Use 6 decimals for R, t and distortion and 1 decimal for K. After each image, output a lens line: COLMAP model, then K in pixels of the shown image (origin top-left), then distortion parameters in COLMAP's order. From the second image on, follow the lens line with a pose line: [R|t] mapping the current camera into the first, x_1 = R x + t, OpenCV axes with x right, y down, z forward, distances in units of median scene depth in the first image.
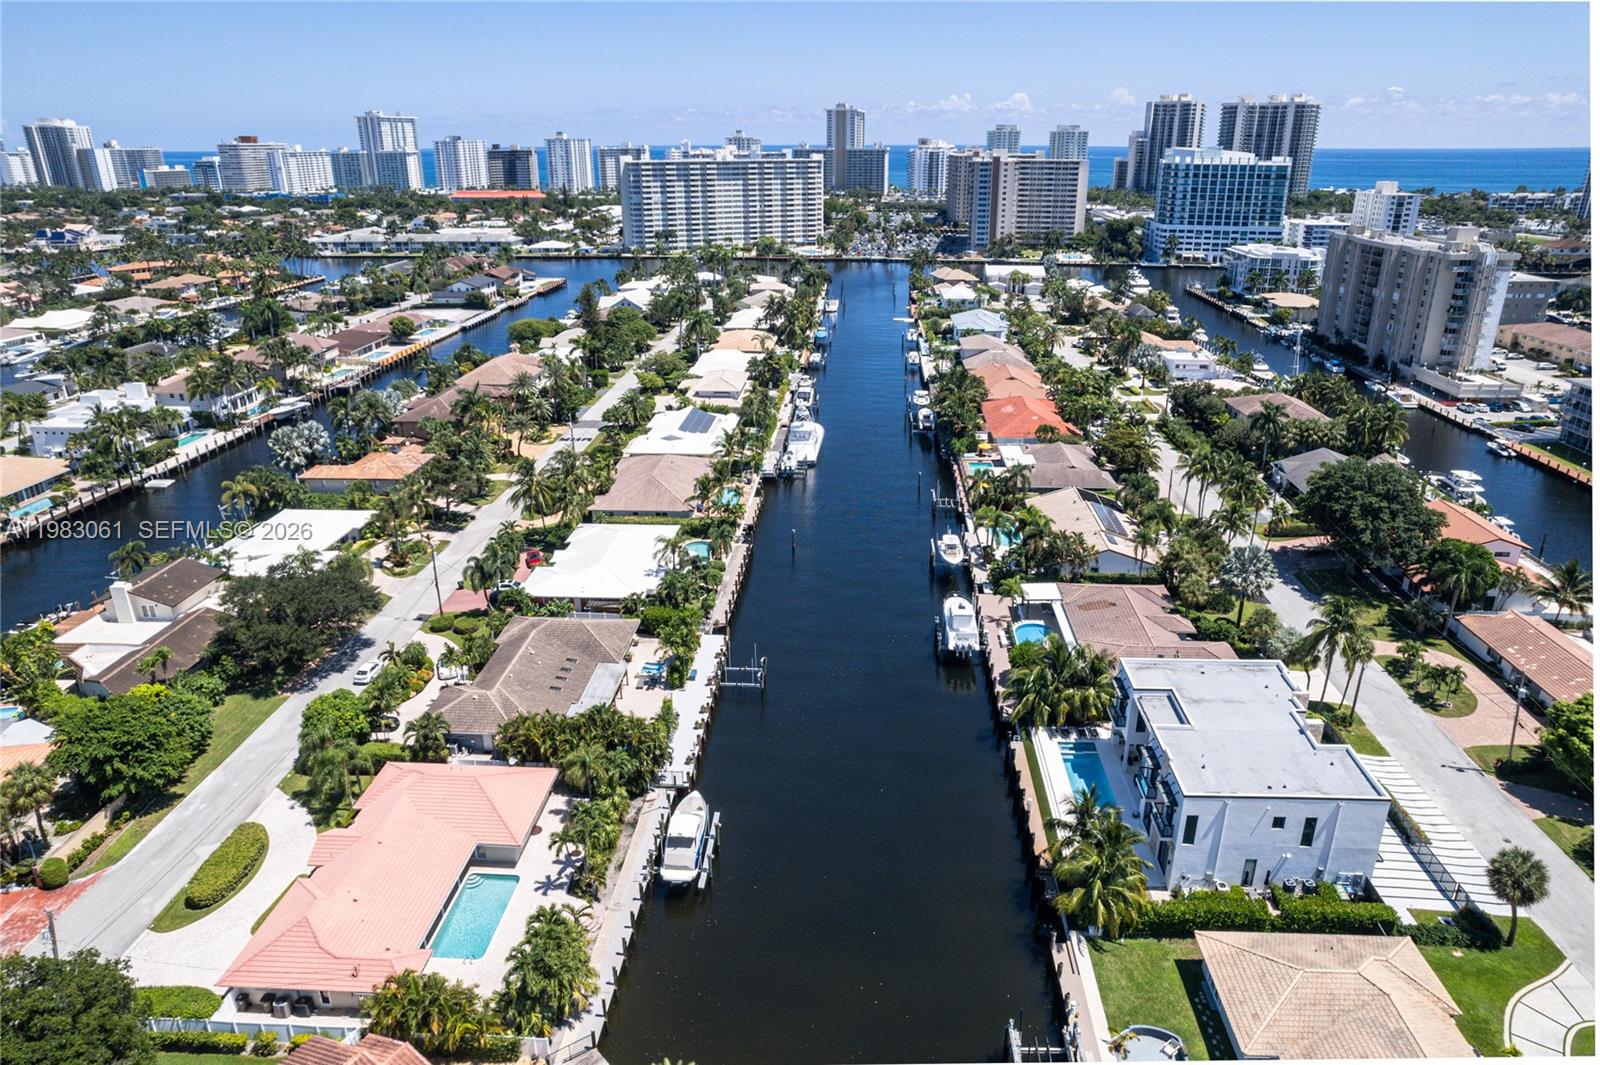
lens RADIAL K [[1028.2, 0, 795.8], [0, 1028.2, 541.5], [0, 0, 1]] dist [-0.046179, 0.051628]
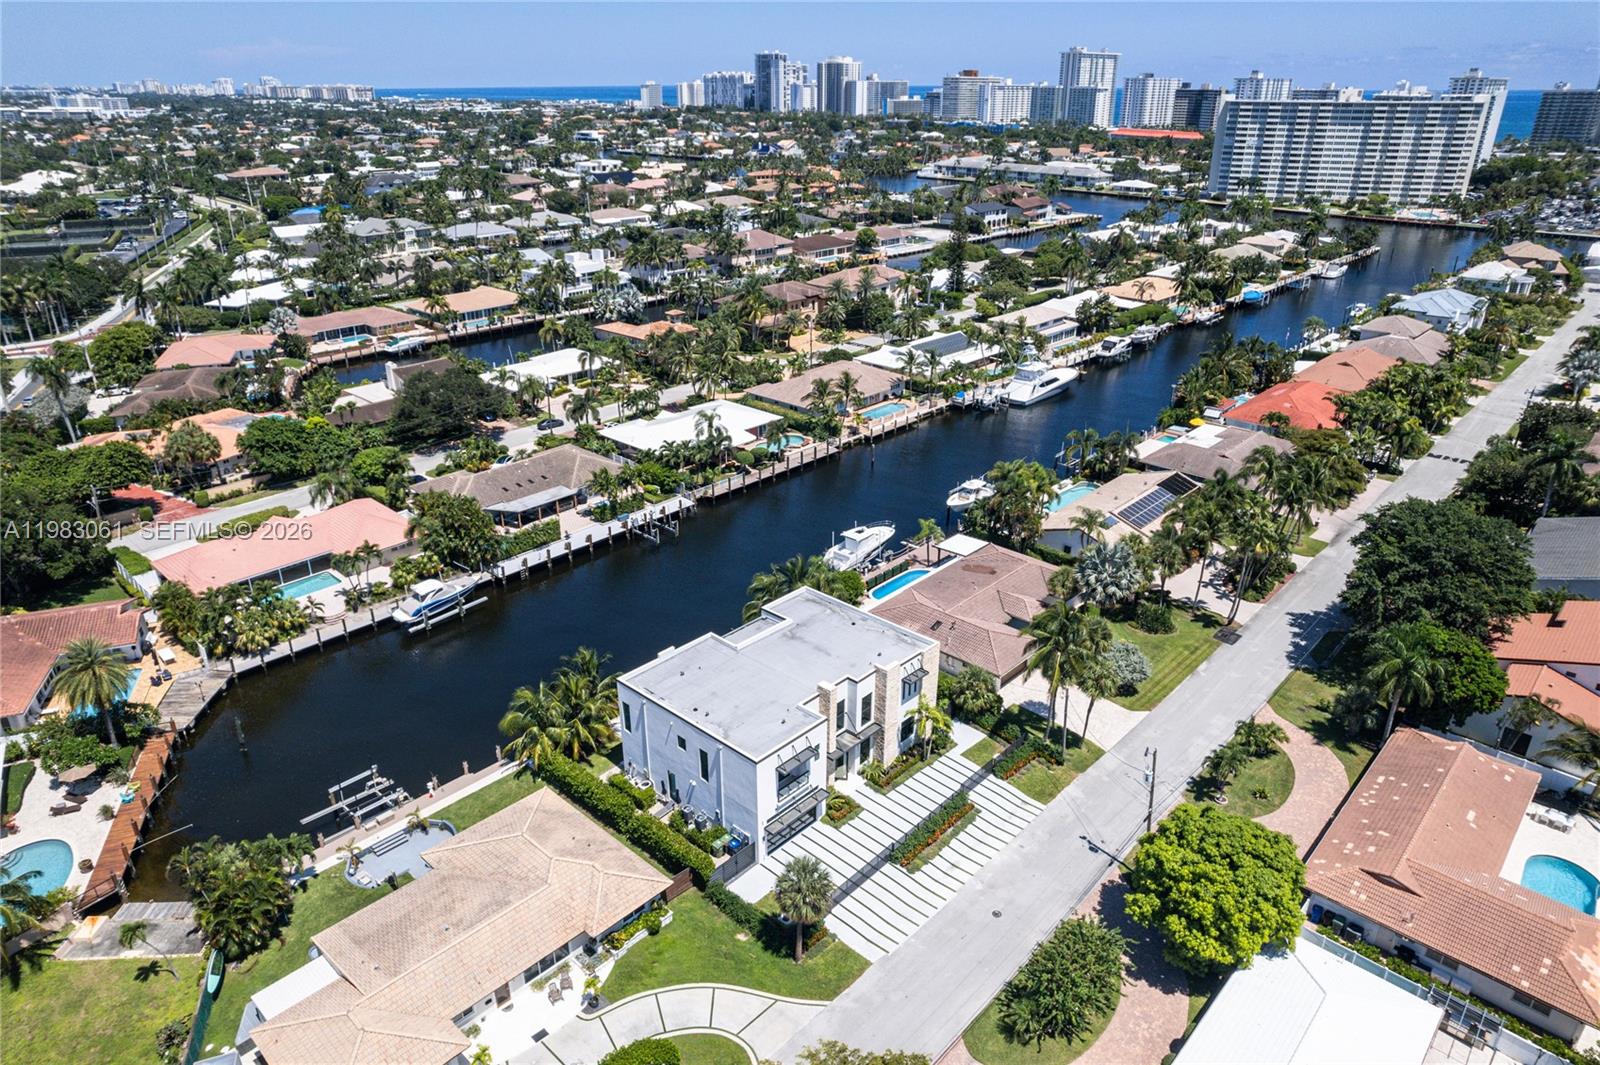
lens RADIAL K [[1028.2, 0, 810.6], [0, 1028.2, 529.5], [0, 0, 1]] dist [-0.046179, 0.051628]
pose [[0.781708, 0.261654, -0.566101, 0.086838], [-0.238899, 0.964123, 0.115735, -0.005385], [0.576073, 0.044770, 0.816171, 0.020564]]
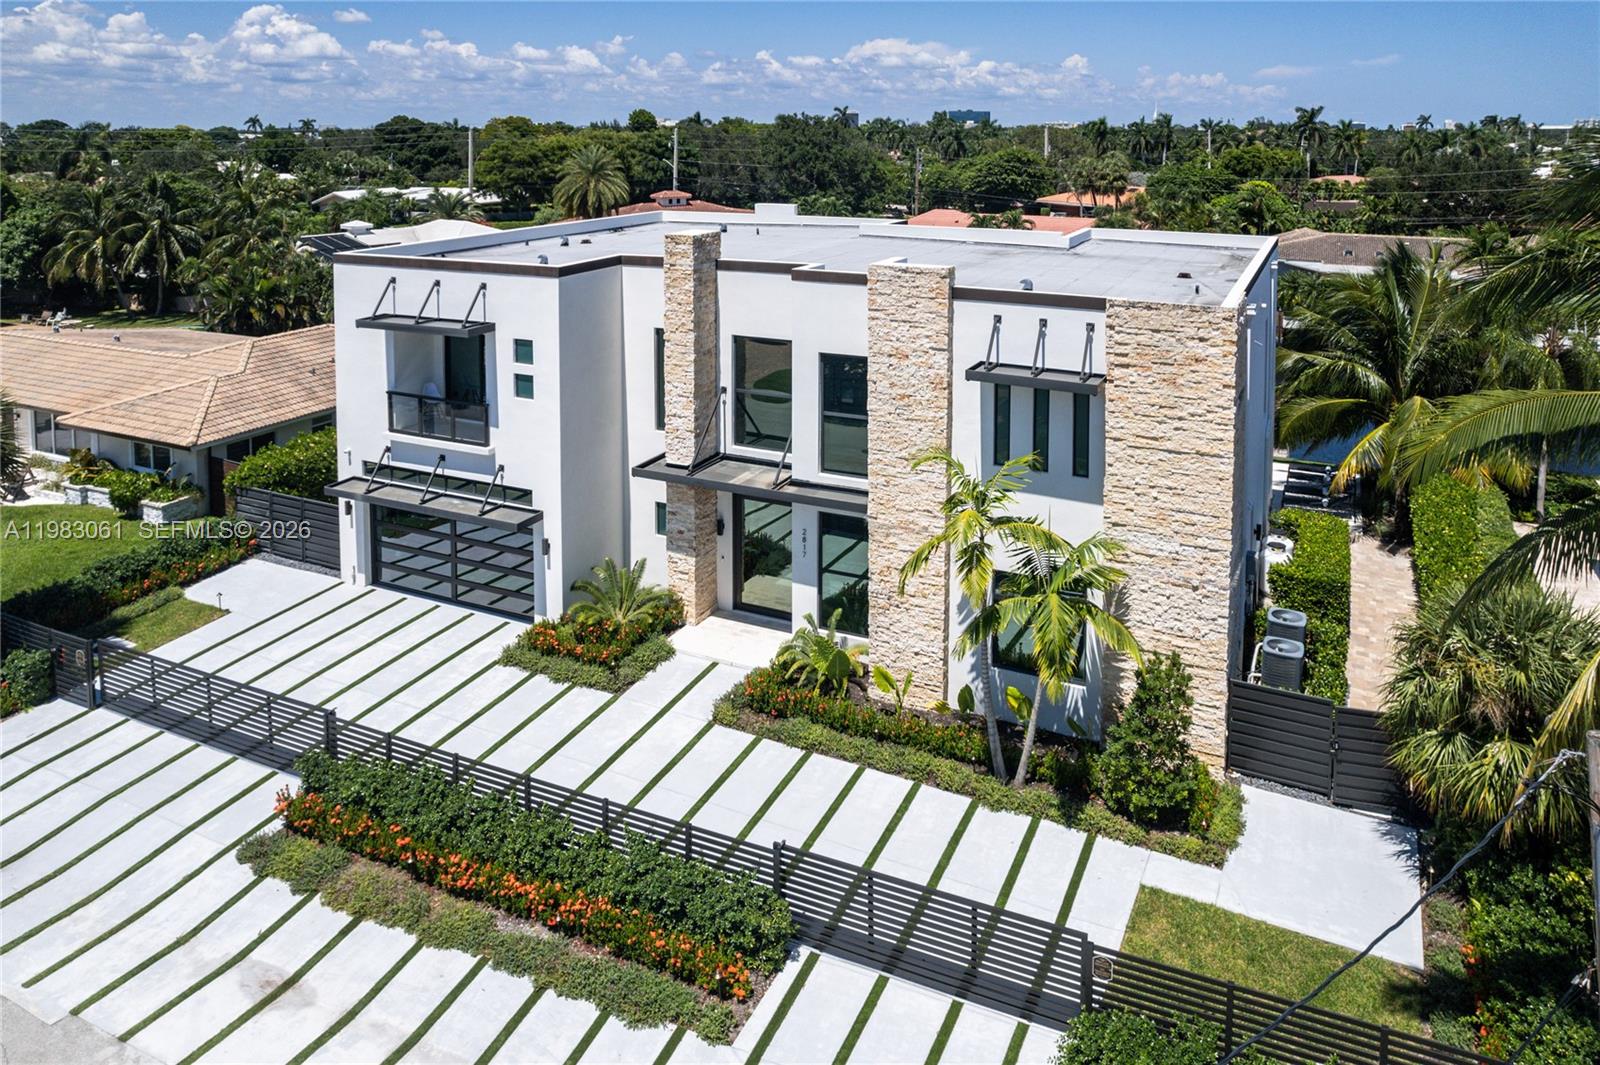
lens RADIAL K [[1103.5, 0, 799.2], [0, 1103.5, 266.7], [0, 0, 1]] dist [-0.051733, 0.030421]
pose [[-0.376590, 0.119290, -0.918668, 0.068682], [-0.334014, 0.907486, 0.254761, 0.008964], [0.864069, 0.402788, -0.301906, 0.099215]]
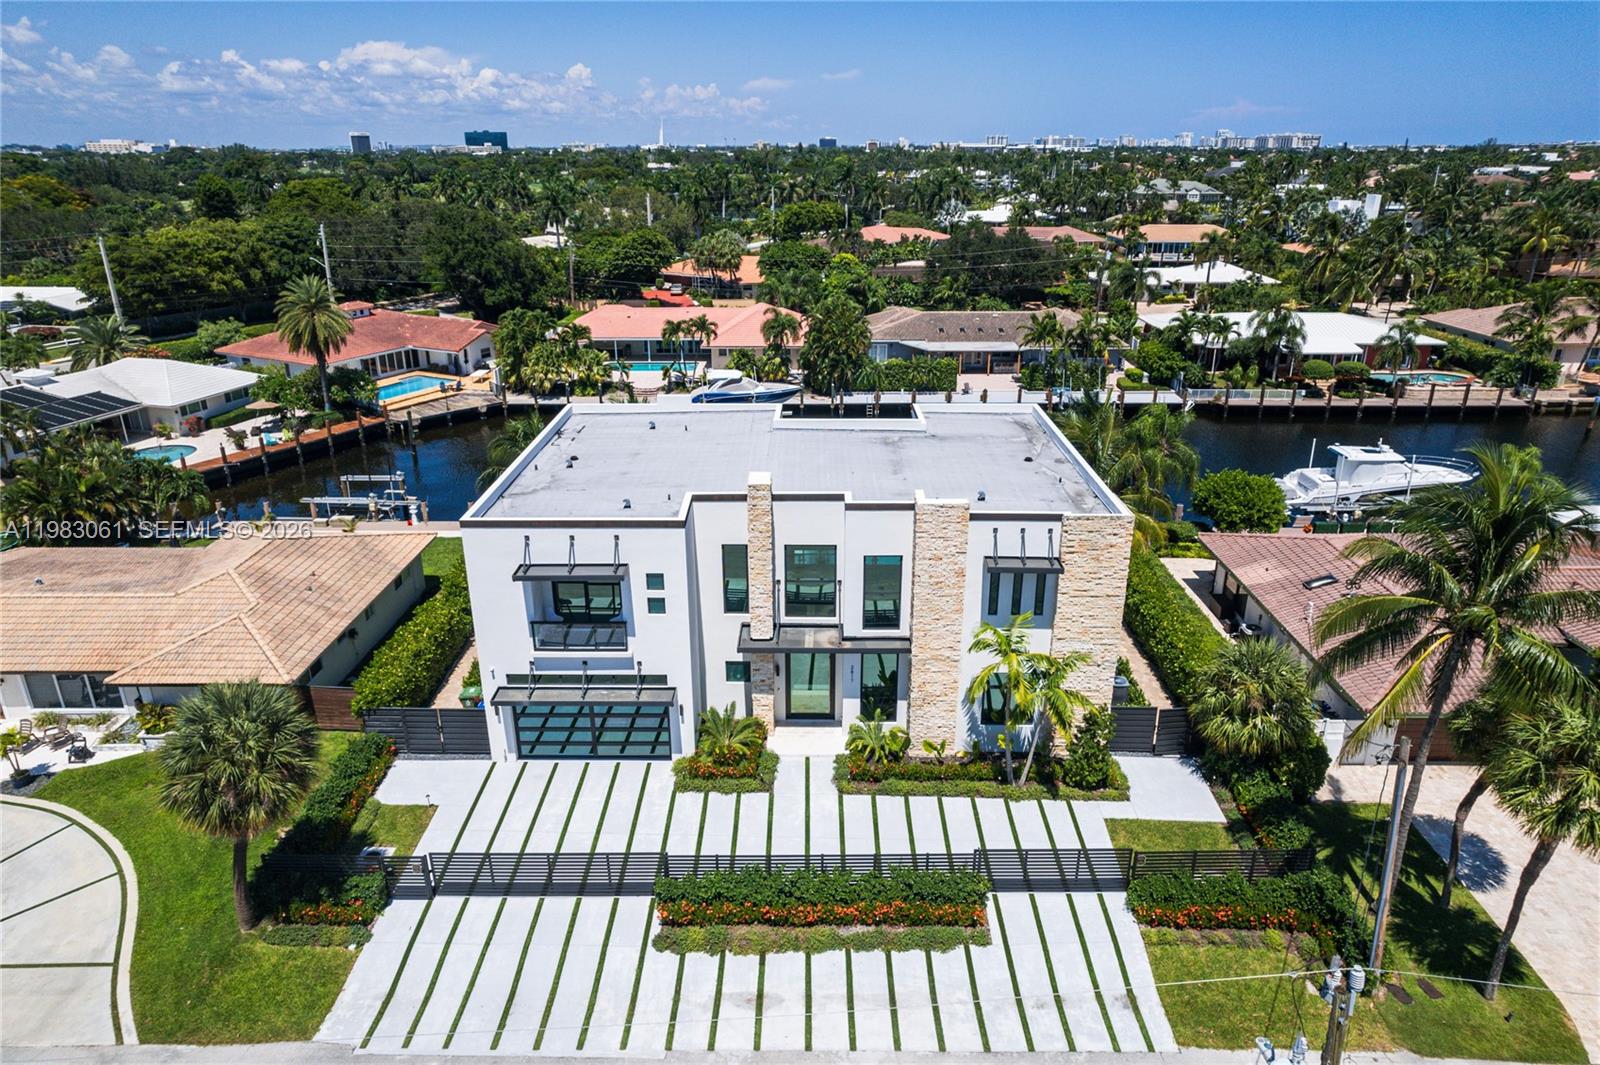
lens RADIAL K [[1028.2, 0, 797.4], [0, 1028.2, 515.9], [0, 0, 1]] dist [-0.046179, 0.051628]
pose [[0.054300, 0.347312, -0.936176, 0.079427], [-0.364611, 0.879716, 0.305218, 0.005247], [0.929575, 0.324767, 0.174402, 0.083683]]
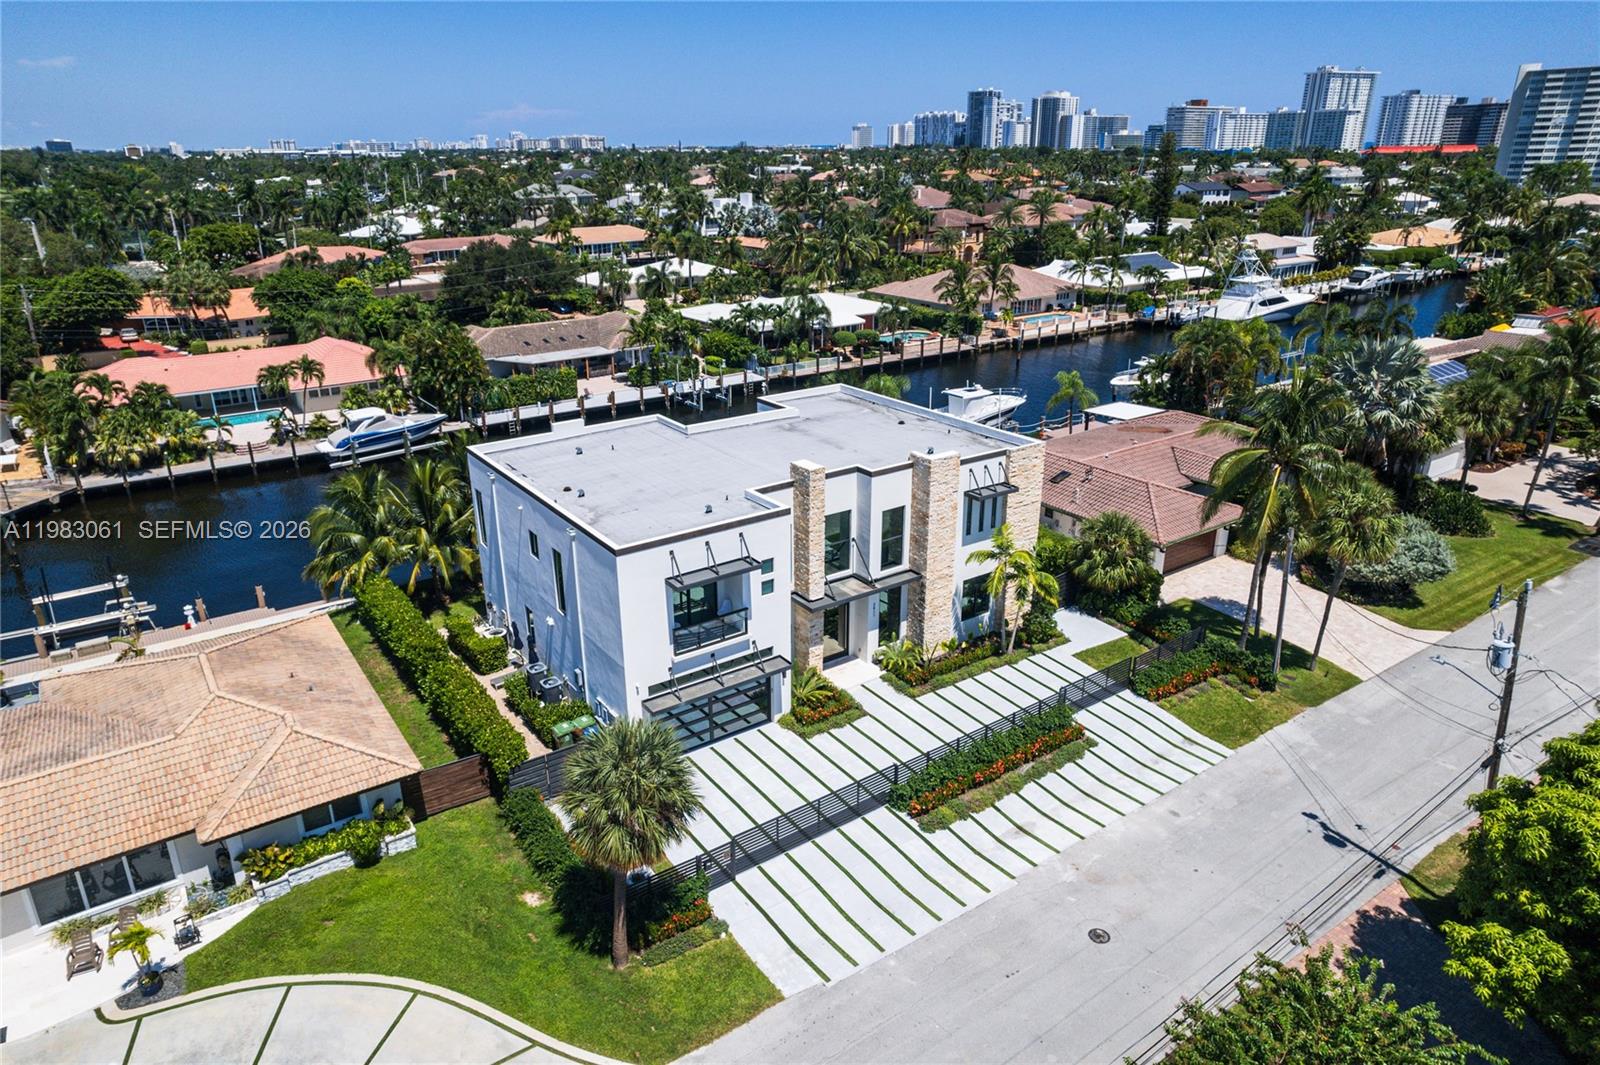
lens RADIAL K [[1028.2, 0, 785.1], [0, 1028.2, 531.9], [0, 0, 1]] dist [-0.046179, 0.051628]
pose [[0.626131, 0.279443, -0.727923, 0.076645], [-0.283719, 0.951227, 0.121123, 0.013356], [0.726267, 0.130686, 0.674876, 0.058855]]
